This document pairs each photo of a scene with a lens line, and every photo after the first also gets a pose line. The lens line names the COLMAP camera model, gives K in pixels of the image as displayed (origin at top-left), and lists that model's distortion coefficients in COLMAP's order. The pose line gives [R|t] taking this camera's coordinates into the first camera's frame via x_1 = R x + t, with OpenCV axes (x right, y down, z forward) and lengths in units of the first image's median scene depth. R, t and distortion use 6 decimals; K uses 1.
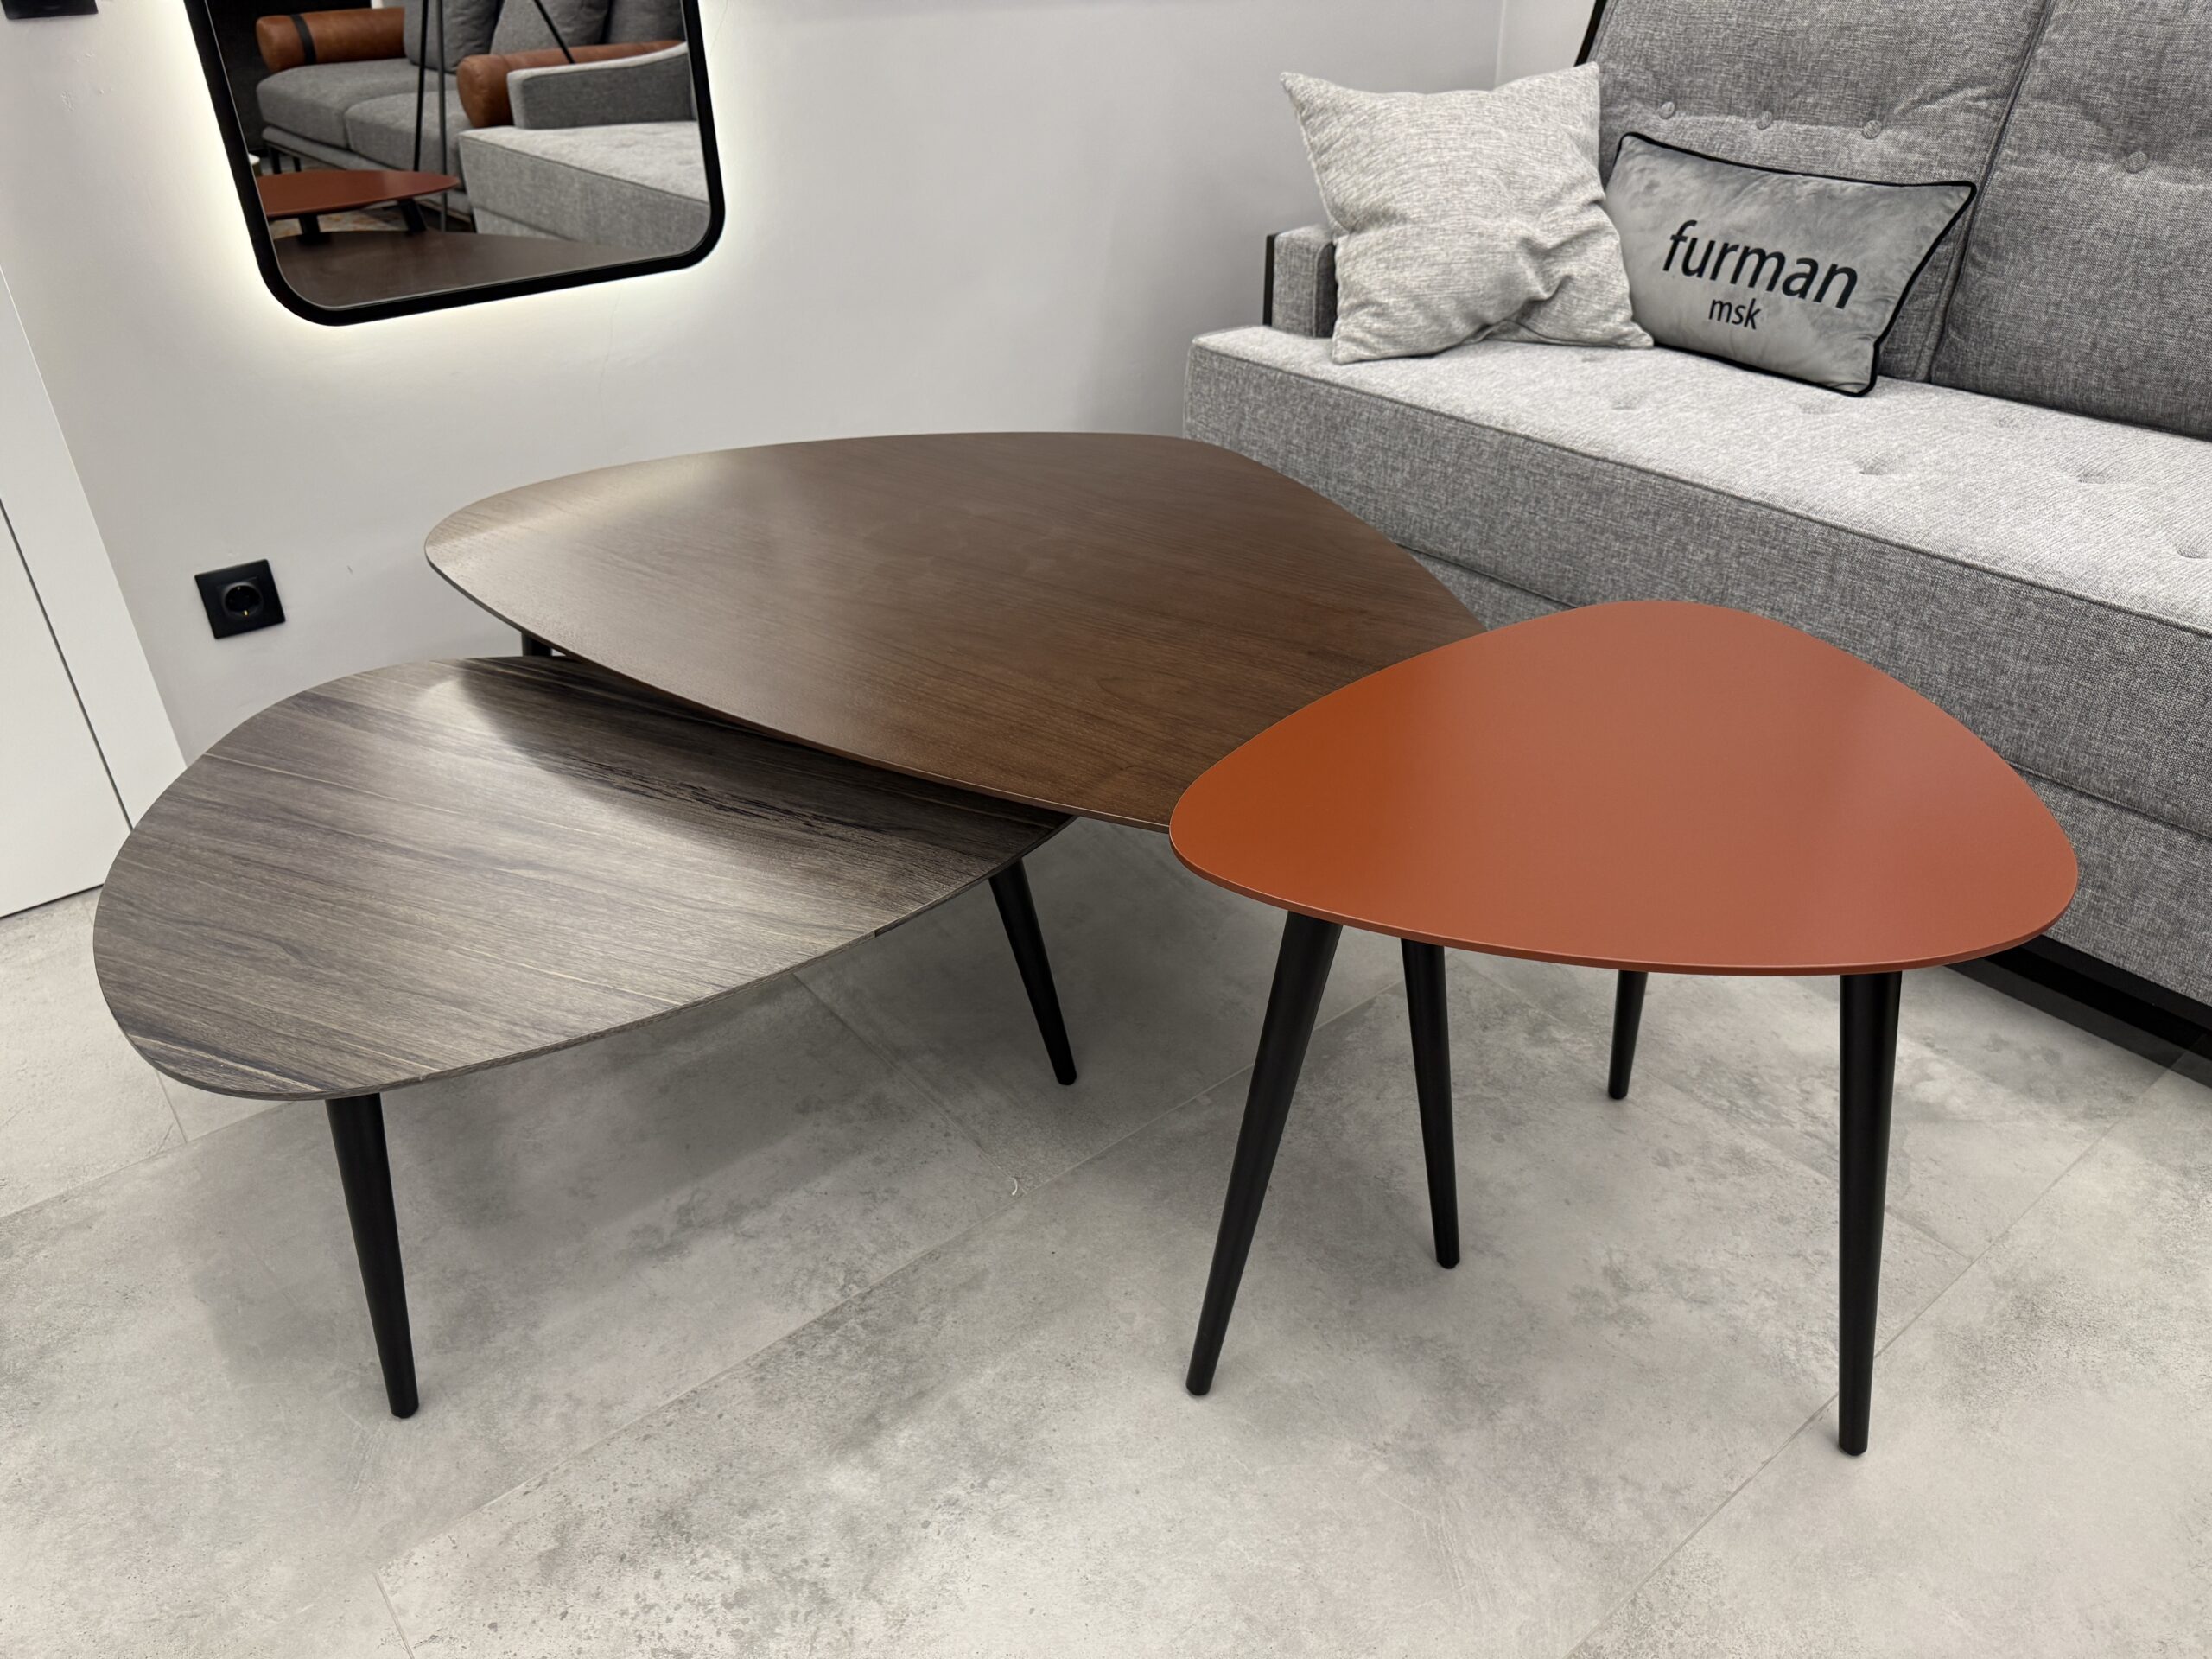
lens RADIAL K [[1575.1, 0, 1106.9], [0, 1575.1, 833.8], [0, 0, 1]] dist [0.014797, -0.015901]
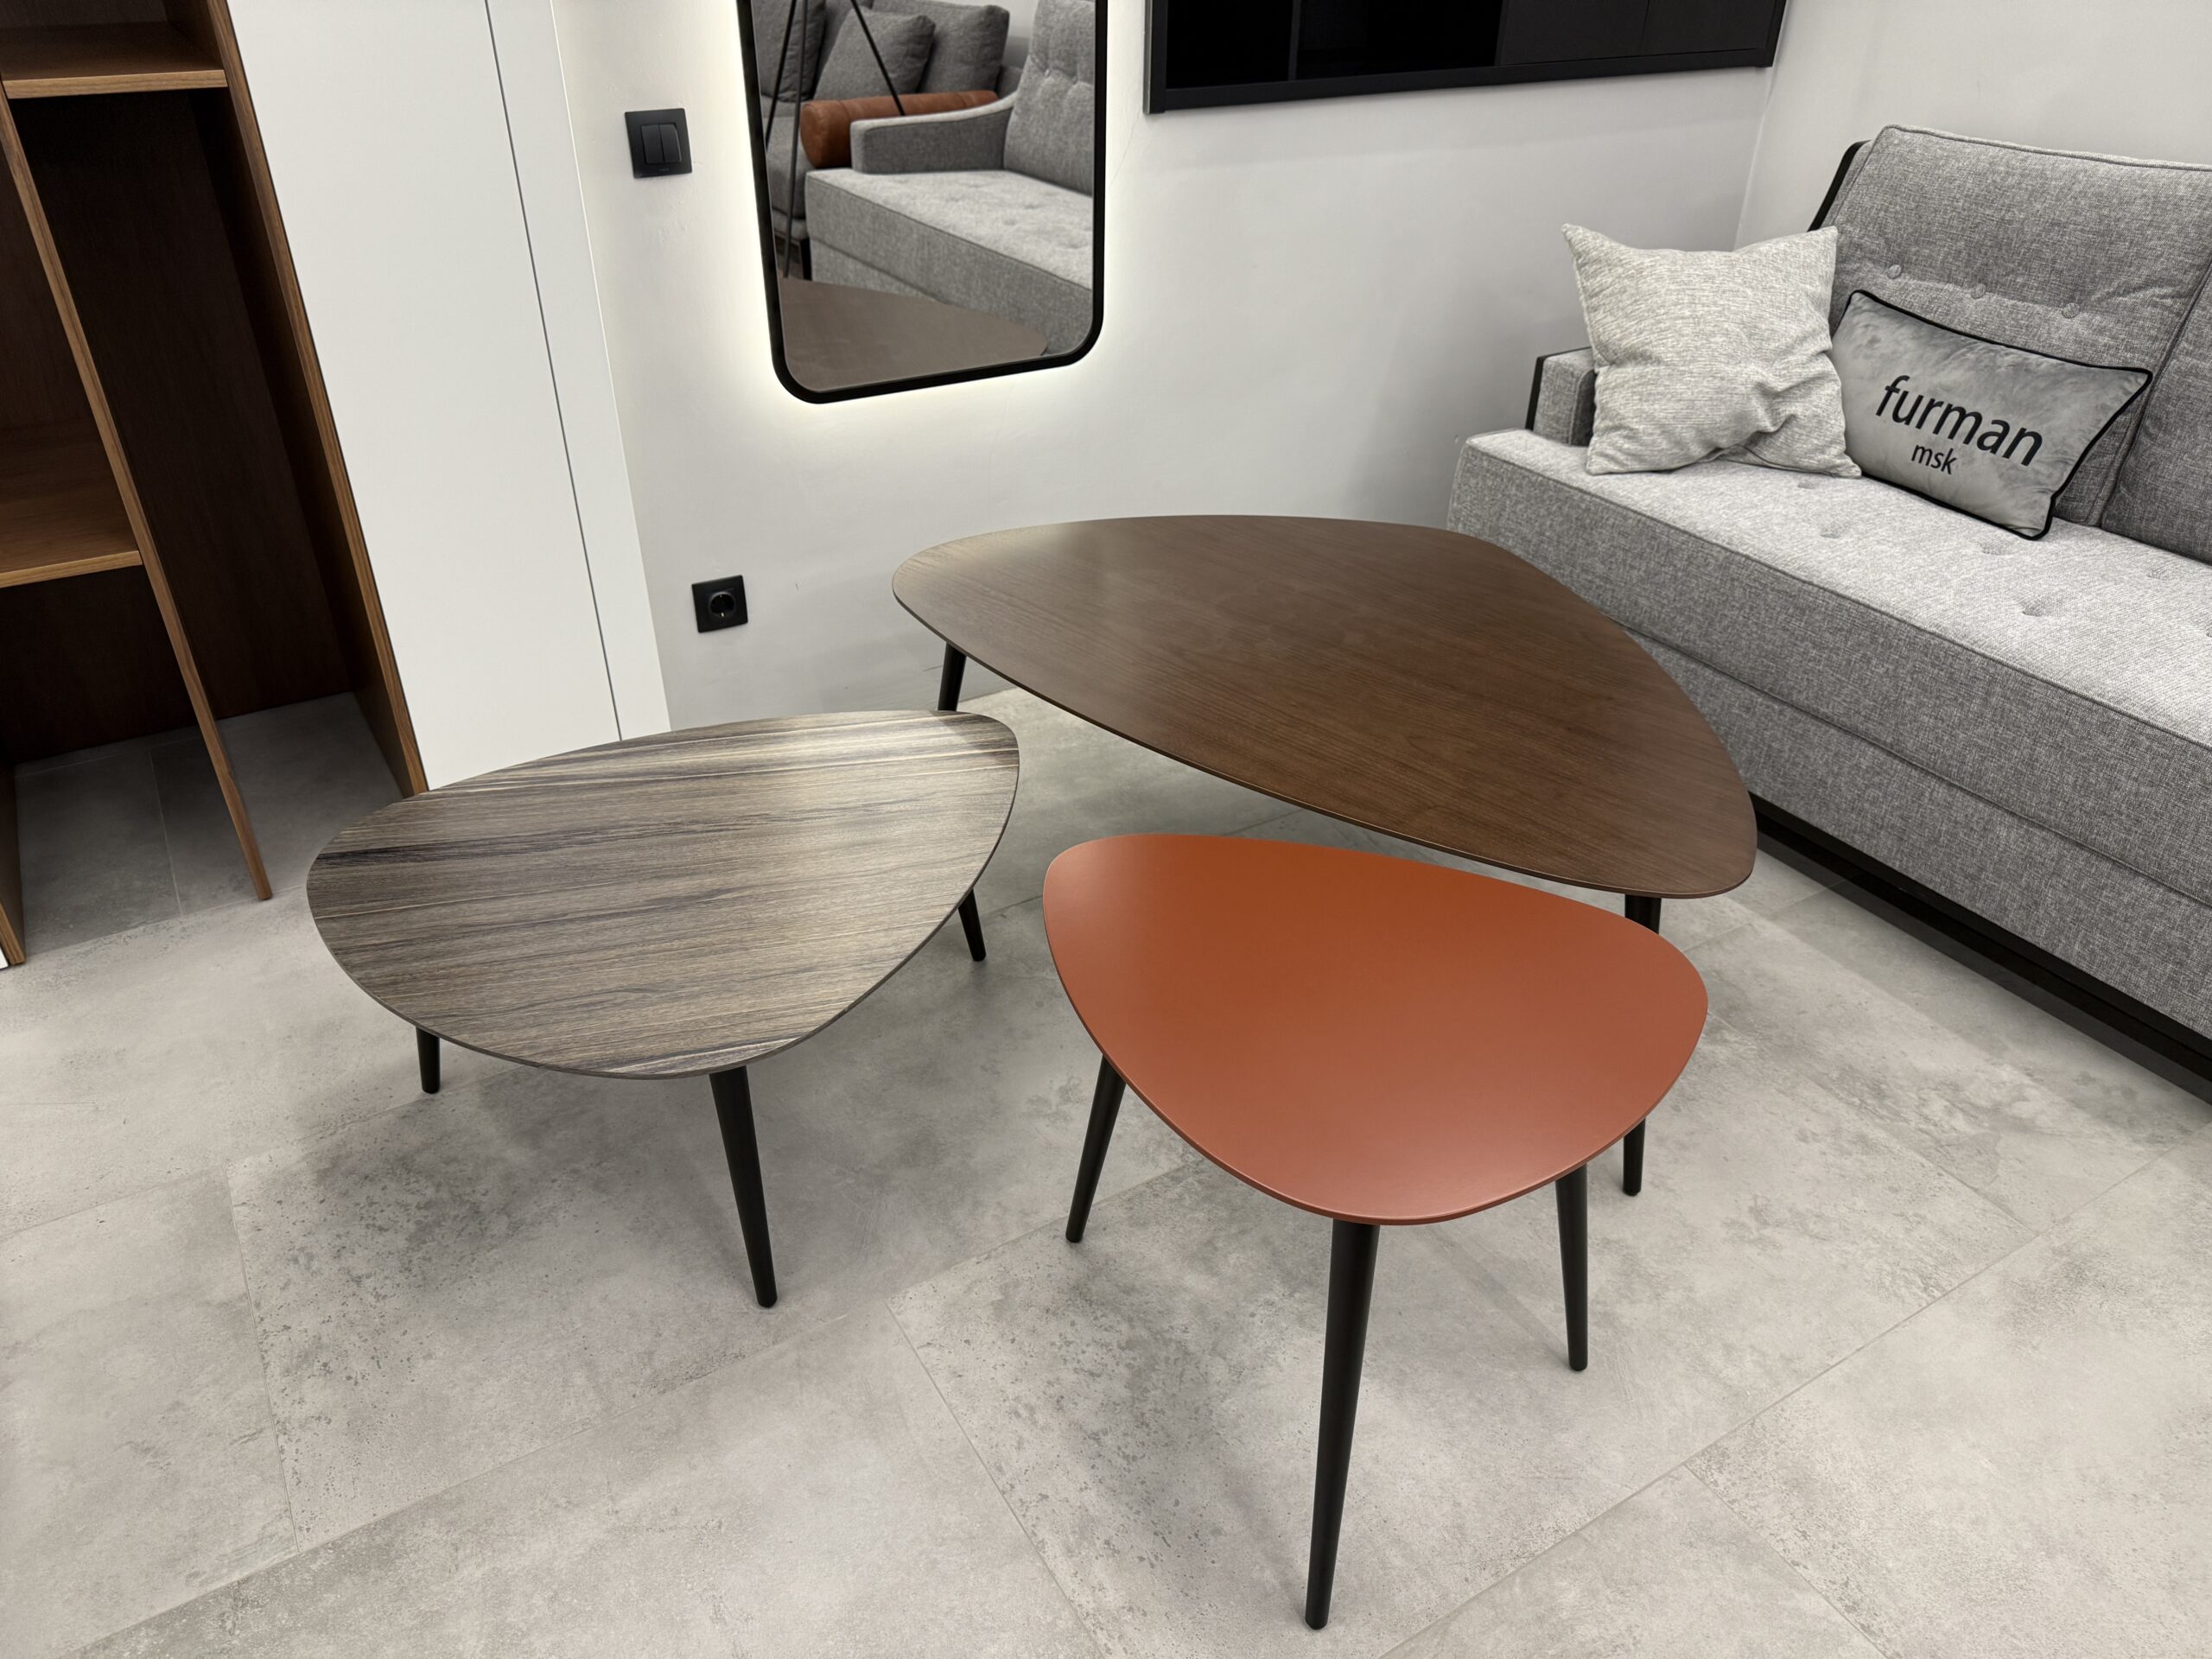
lens RADIAL K [[1575.1, 0, 1099.8], [0, 1575.1, 836.6], [0, 0, 1]] dist [0.014797, -0.015901]
pose [[0.991134, 0.093484, -0.094411, -0.097330], [-0.092182, 0.995578, 0.018071, -0.008690], [0.095683, -0.009208, 0.995369, -0.277666]]
